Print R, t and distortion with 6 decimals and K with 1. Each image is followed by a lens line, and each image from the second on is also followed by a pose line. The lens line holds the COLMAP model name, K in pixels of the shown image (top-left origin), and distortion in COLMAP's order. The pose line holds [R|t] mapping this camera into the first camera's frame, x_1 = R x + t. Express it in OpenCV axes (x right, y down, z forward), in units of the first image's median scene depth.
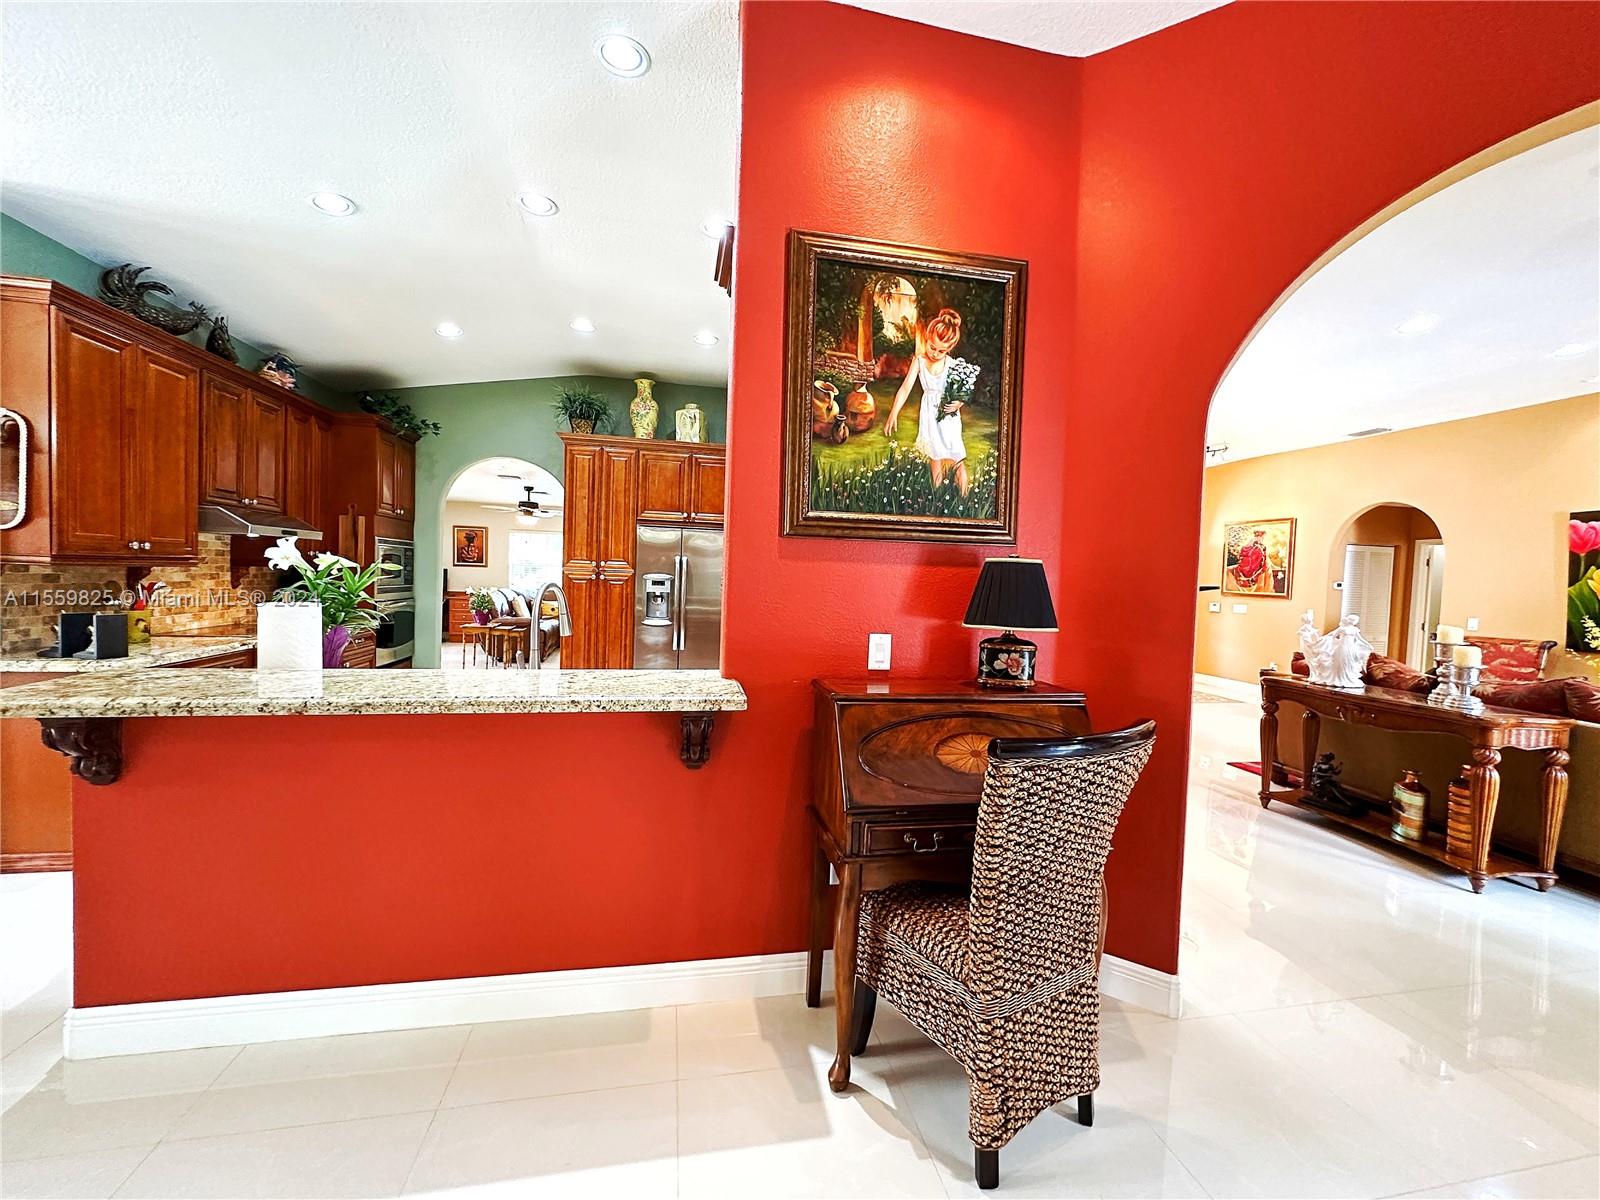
lens RADIAL K [[635.6, 0, 798.5], [0, 635.6, 596.0], [0, 0, 1]] dist [-0.002931, 0.000397]
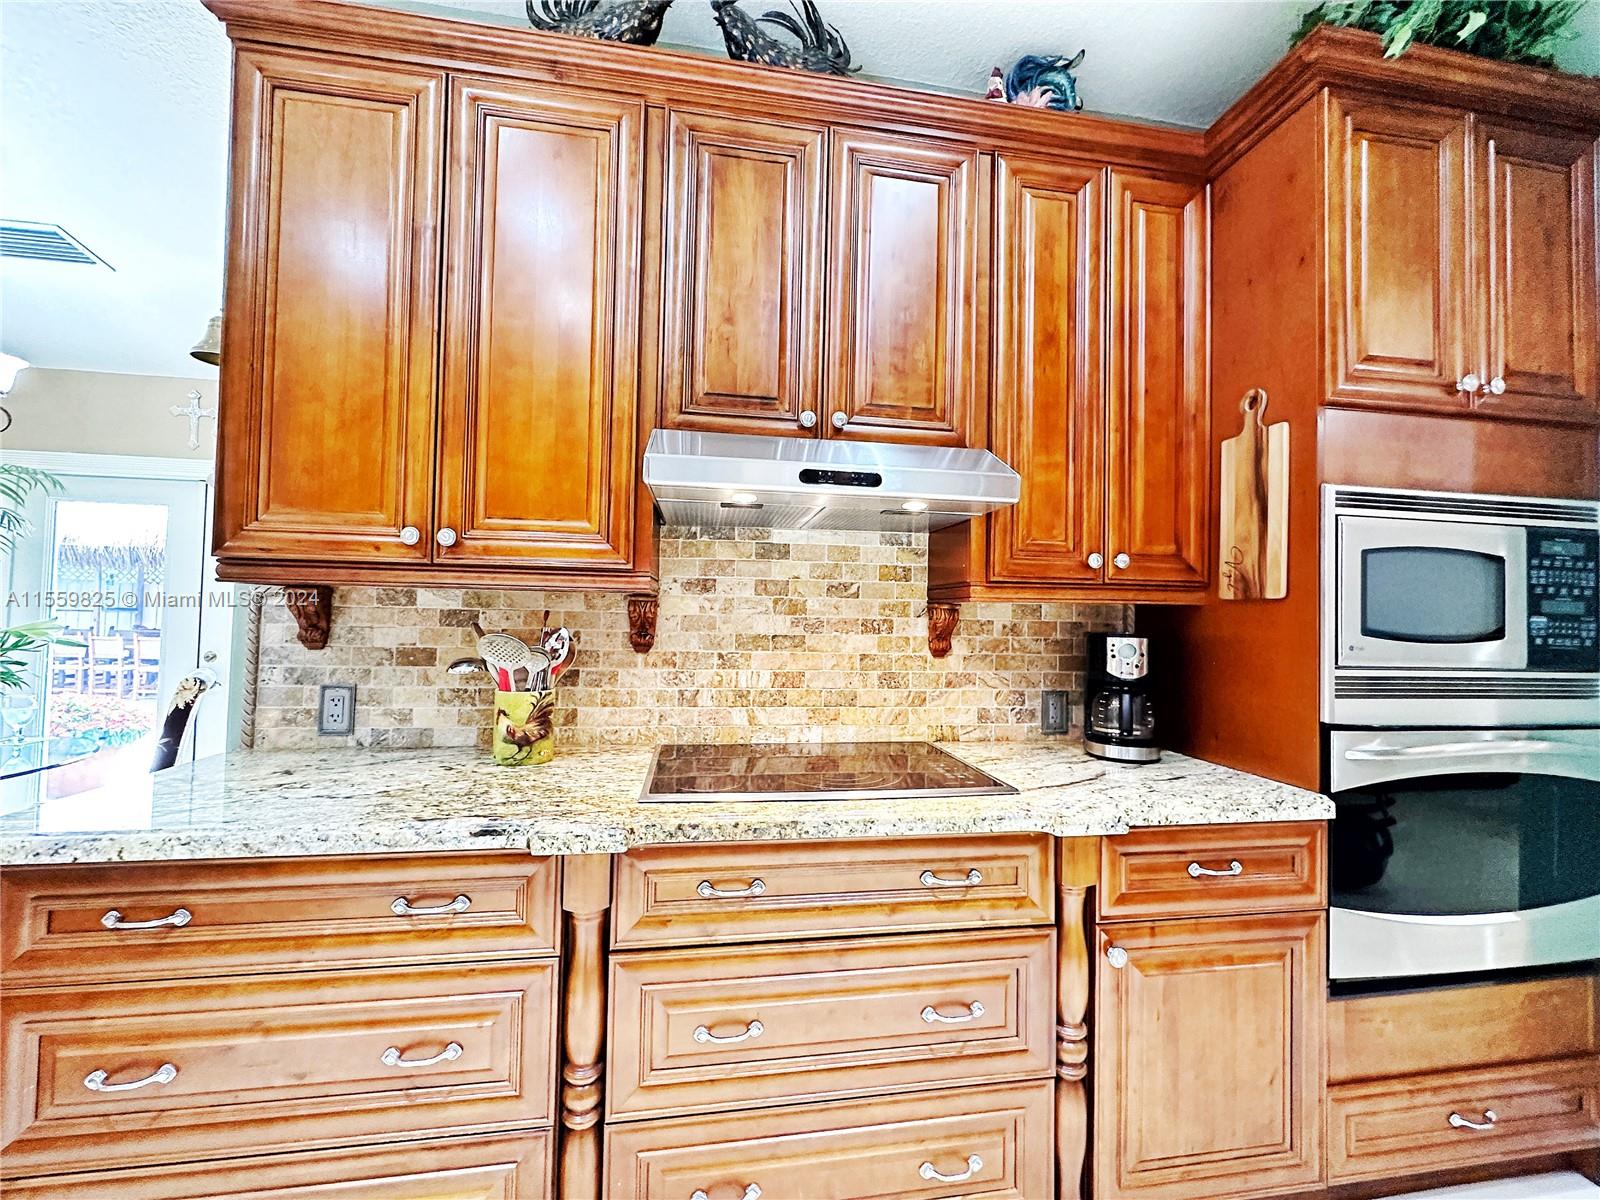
lens RADIAL K [[635.6, 0, 798.3], [0, 635.6, 594.3], [0, 0, 1]] dist [-0.002931, 0.000397]
pose [[-0.040982, -0.059149, -0.997408, -0.507169], [-0.058070, 0.996700, -0.056721, -0.026570], [0.997471, 0.055595, -0.044282, 1.015721]]
